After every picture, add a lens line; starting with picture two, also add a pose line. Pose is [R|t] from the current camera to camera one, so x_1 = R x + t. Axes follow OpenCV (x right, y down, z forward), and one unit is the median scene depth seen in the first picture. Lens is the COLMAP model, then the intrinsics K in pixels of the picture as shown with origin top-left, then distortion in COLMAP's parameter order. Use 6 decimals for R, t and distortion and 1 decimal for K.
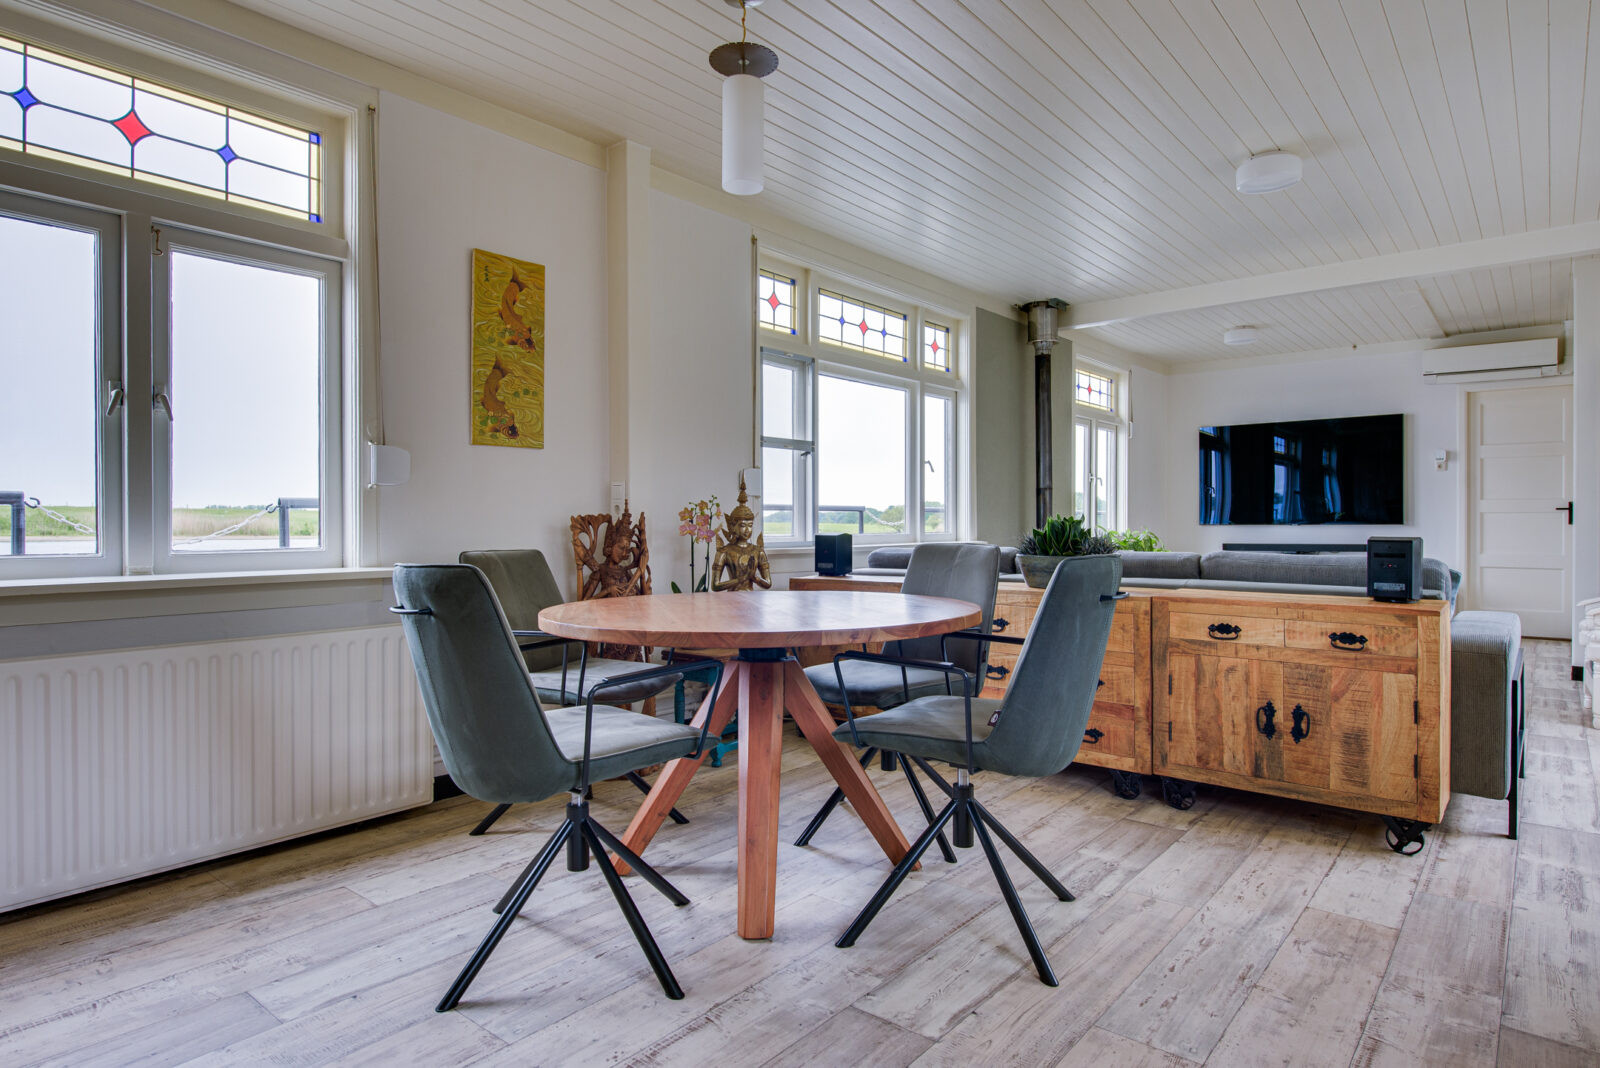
lens RADIAL K [[857.8, 0, 826.5], [0, 857.8, 520.2], [0, 0, 1]] dist [-0.002504, -0.003131]
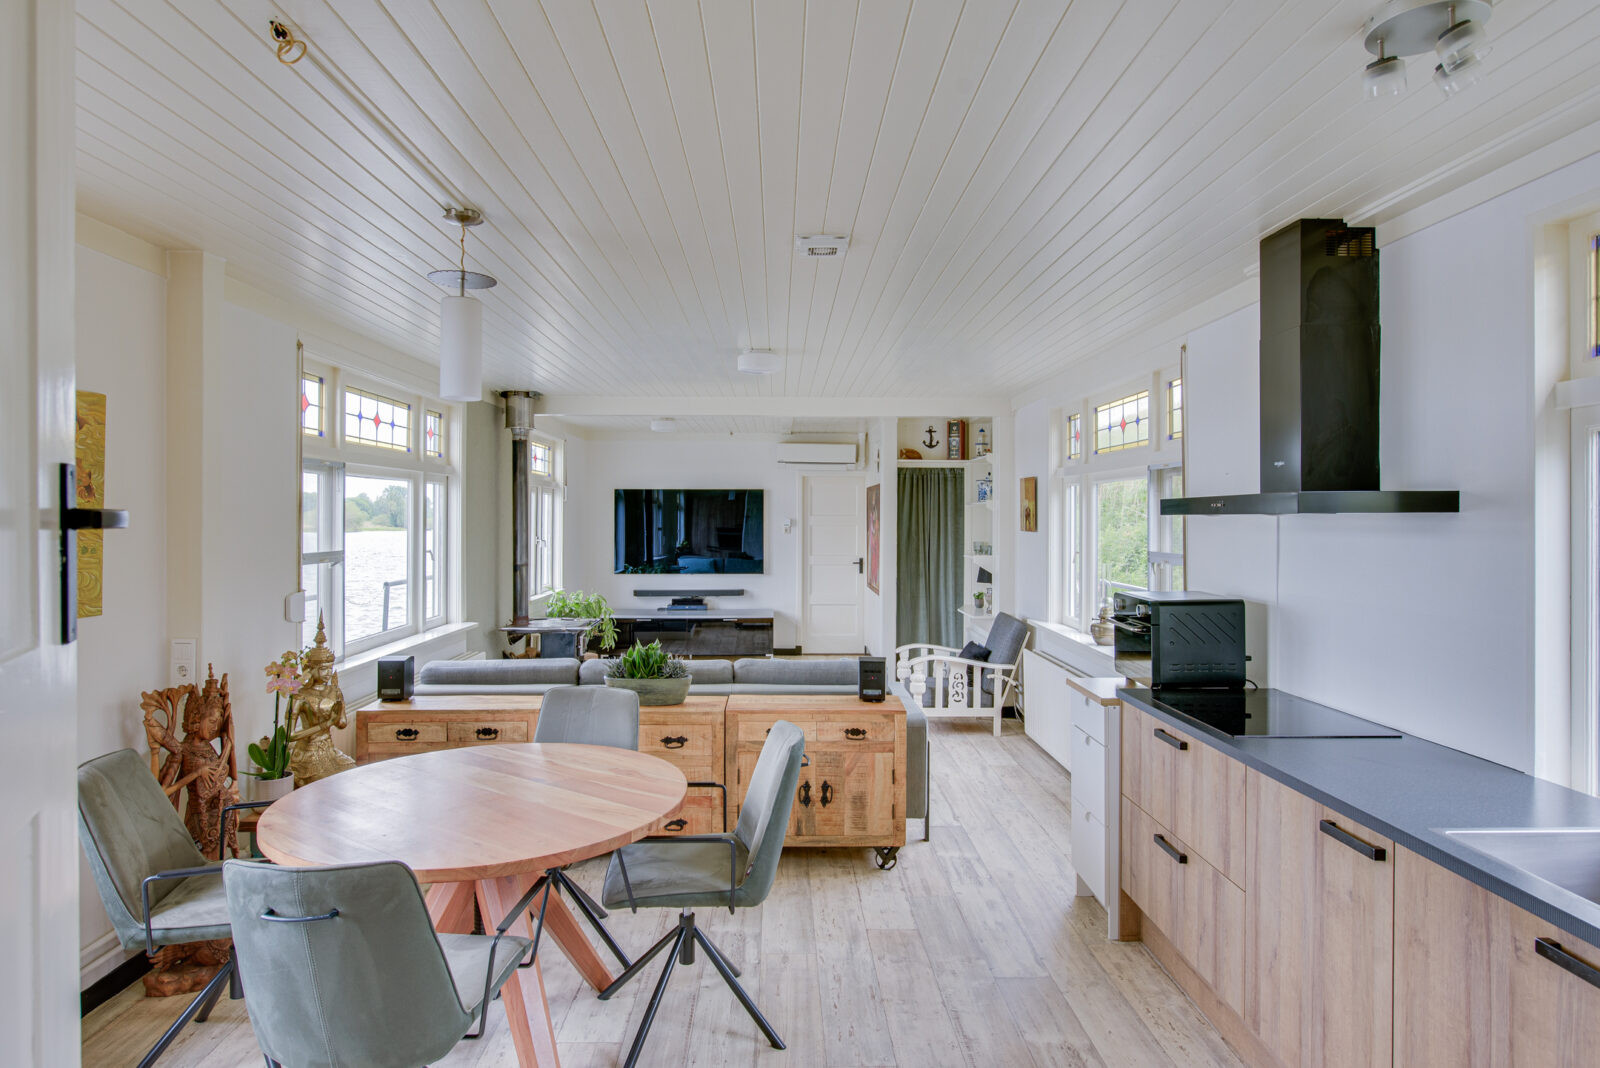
lens RADIAL K [[857.8, 0, 760.3], [0, 857.8, 518.5], [0, 0, 1]] dist [-0.002504, -0.003131]
pose [[0.780334, 0.004825, 0.625344, -0.355682], [-0.003450, 0.999988, -0.003411, -0.178646], [-0.625353, 0.000504, 0.780342, -0.045518]]
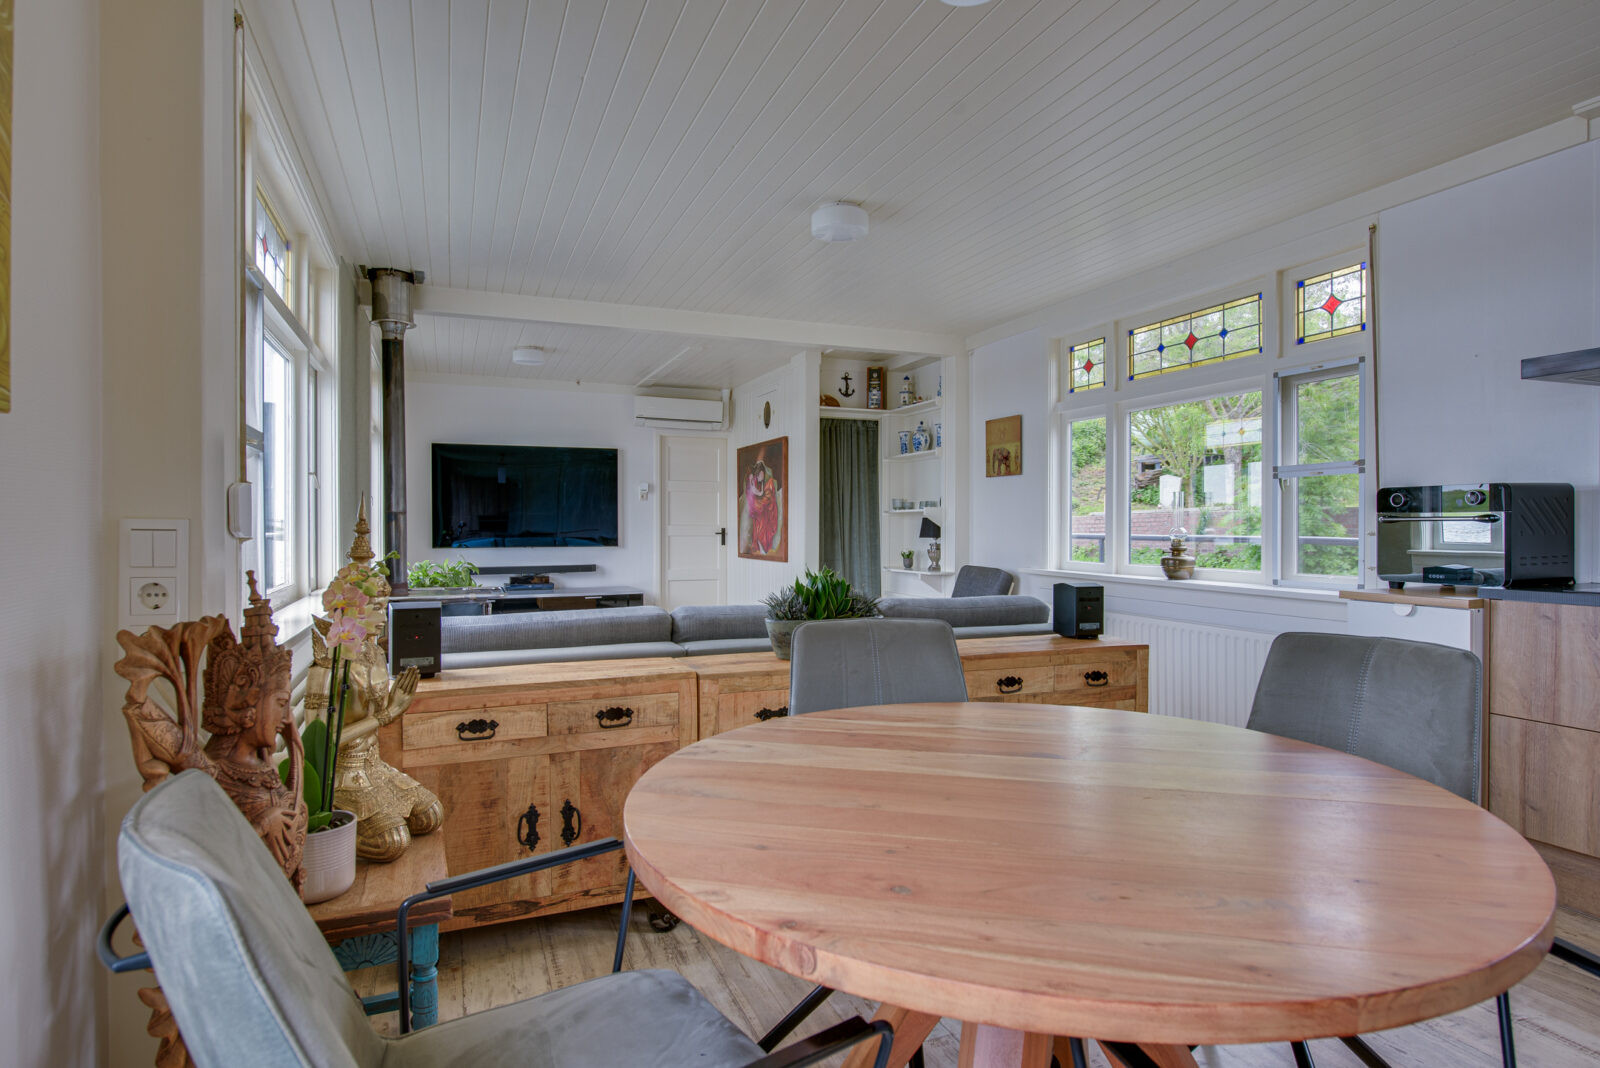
lens RADIAL K [[857.8, 0, 758.3], [0, 857.8, 528.7], [0, 0, 1]] dist [-0.002504, -0.003131]
pose [[0.510598, 0.000404, 0.859819, -0.471095], [-0.000623, 1.000000, -0.000100, -0.045025], [-0.859819, -0.000484, 0.510598, 0.632974]]
